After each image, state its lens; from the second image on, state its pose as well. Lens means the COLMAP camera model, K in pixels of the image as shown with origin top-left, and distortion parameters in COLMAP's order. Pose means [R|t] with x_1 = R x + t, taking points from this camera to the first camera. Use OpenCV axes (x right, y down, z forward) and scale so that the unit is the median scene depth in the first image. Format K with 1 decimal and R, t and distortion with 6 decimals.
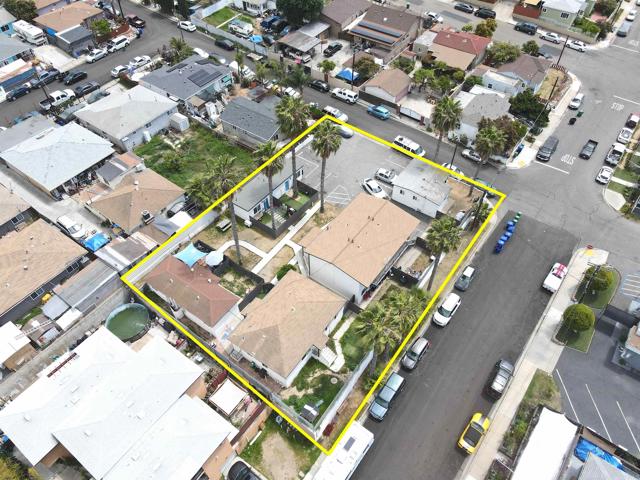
lens RADIAL K [[465.8, 0, 320.0], [0, 465.8, 240.0], [0, 0, 1]] dist [0.016507, -0.000303]
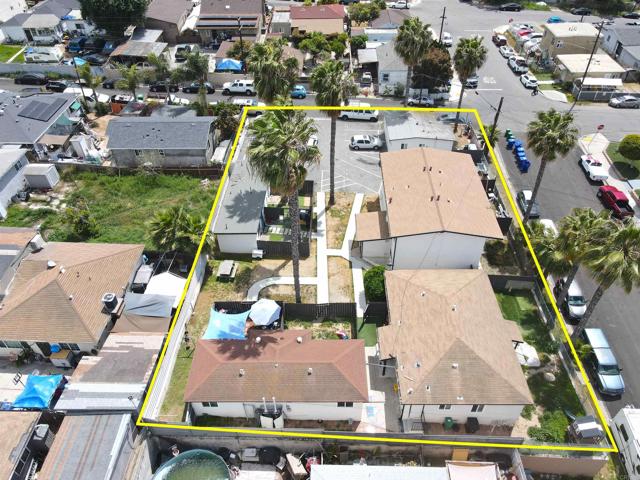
lens RADIAL K [[465.8, 0, 320.0], [0, 465.8, 240.0], [0, 0, 1]] dist [0.016507, -0.000303]
pose [[0.822836, -0.379665, 0.422842, -0.337499], [0.429279, 0.902834, -0.024719, 0.000257], [-0.372371, 0.201857, 0.905866, 0.361606]]
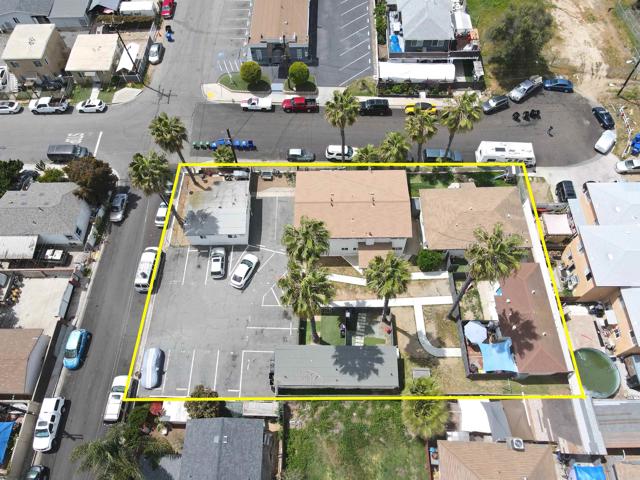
lens RADIAL K [[465.8, 0, 320.0], [0, 465.8, 240.0], [0, 0, 1]] dist [0.016507, -0.000303]
pose [[-0.585433, -0.695702, 0.416252, -0.256608], [0.629460, -0.066481, 0.774184, -0.649745], [-0.510929, 0.715247, 0.476837, 0.559729]]
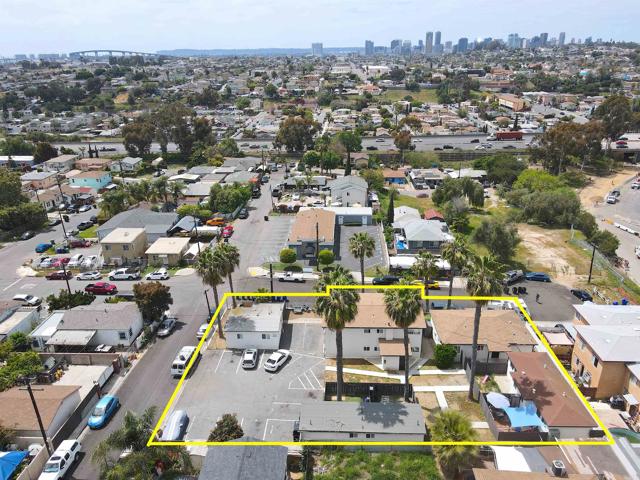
lens RADIAL K [[465.8, 0, 320.0], [0, 465.8, 240.0], [0, 0, 1]] dist [0.016507, -0.000303]
pose [[-0.552320, -0.290126, 0.781517, -0.537364], [0.639448, 0.454018, 0.620463, -0.699750], [-0.534835, 0.842434, -0.065243, 0.860208]]
